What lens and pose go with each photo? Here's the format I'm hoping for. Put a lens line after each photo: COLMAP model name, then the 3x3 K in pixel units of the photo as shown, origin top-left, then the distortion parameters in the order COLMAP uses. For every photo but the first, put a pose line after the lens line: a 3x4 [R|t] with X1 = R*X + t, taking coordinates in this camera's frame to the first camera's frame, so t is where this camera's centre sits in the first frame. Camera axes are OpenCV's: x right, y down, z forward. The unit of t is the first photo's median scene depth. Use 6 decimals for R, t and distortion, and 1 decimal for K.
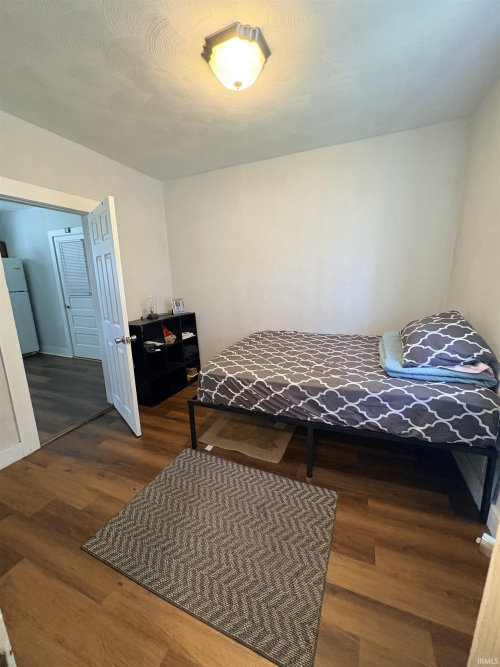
lens RADIAL K [[264.5, 0, 249.1], [0, 264.5, 335.0], [0, 0, 1]] dist [0.006810, -0.000782]
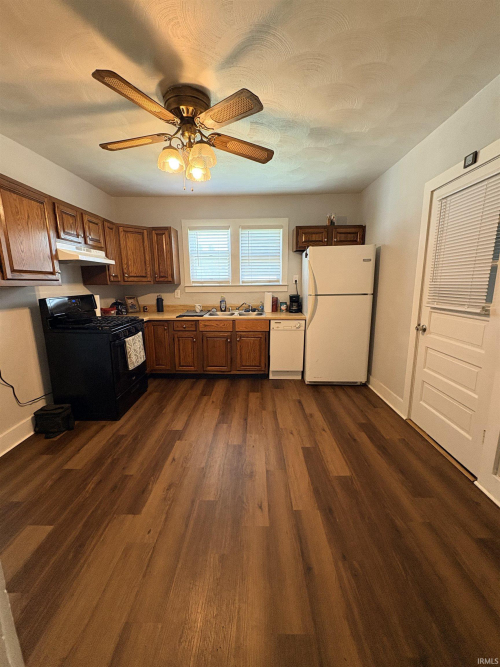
lens RADIAL K [[264.5, 0, 251.4], [0, 264.5, 334.6], [0, 0, 1]] dist [0.006810, -0.000782]
pose [[0.364186, 0.195195, -0.910641, -0.454524], [-0.191557, 0.972583, 0.131865, -0.136376], [0.911414, 0.126416, 0.391592, 0.677576]]
